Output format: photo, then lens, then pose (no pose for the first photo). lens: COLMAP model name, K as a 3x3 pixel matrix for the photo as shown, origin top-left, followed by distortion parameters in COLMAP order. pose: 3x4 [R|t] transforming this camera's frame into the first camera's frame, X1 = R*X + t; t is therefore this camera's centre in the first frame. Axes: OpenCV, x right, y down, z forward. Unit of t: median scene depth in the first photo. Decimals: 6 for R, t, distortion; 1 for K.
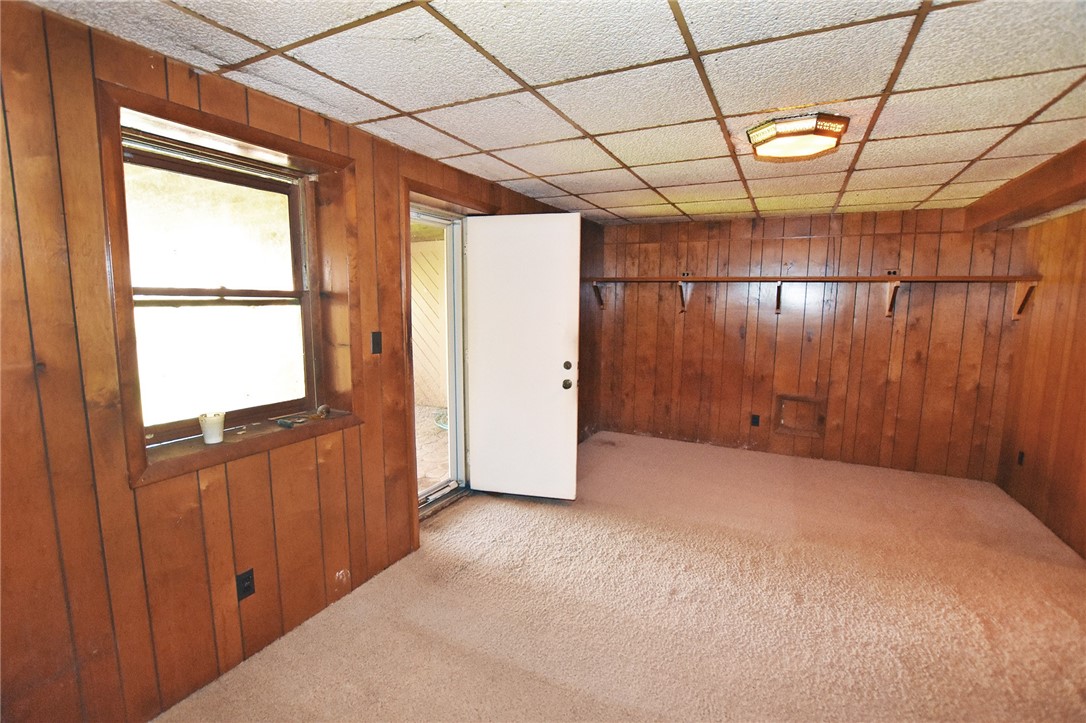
lens RADIAL K [[479.7, 0, 544.9], [0, 479.7, 360.1], [0, 0, 1]] dist [-0.031523, 0.005692]
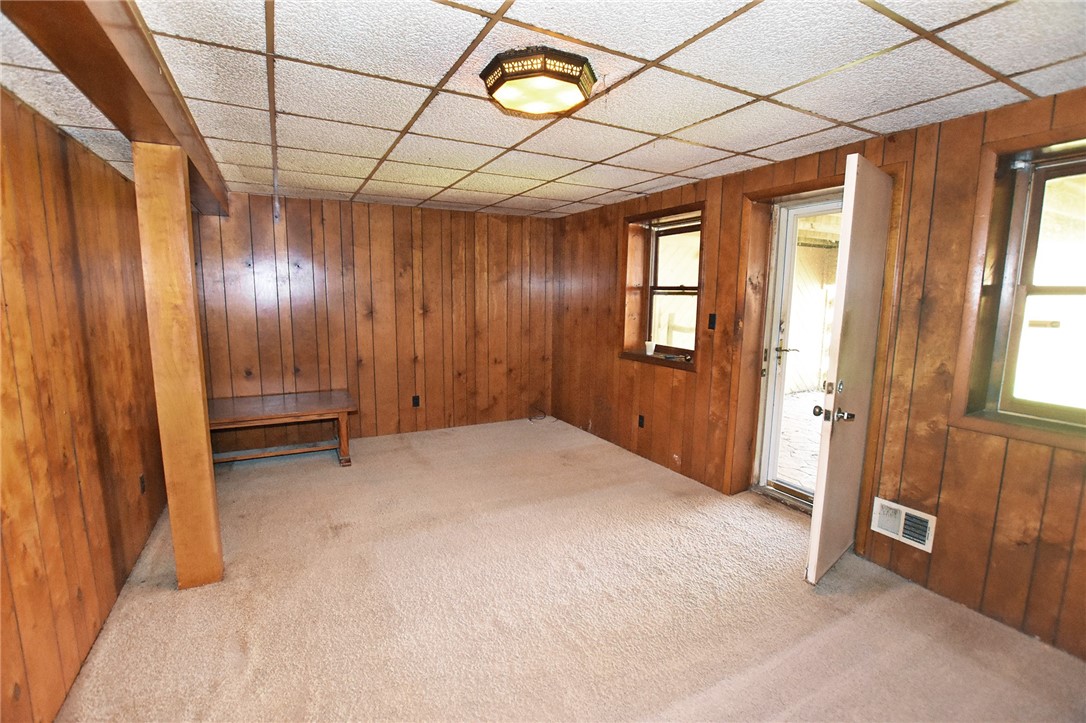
lens RADIAL K [[479.7, 0, 542.9], [0, 479.7, 361.3], [0, 0, 1]] dist [-0.031523, 0.005692]
pose [[-0.560733, 0.107172, -0.821032, 1.241199], [-0.115983, 0.971645, 0.206044, -0.174513], [0.819833, 0.210761, -0.532403, 1.527174]]
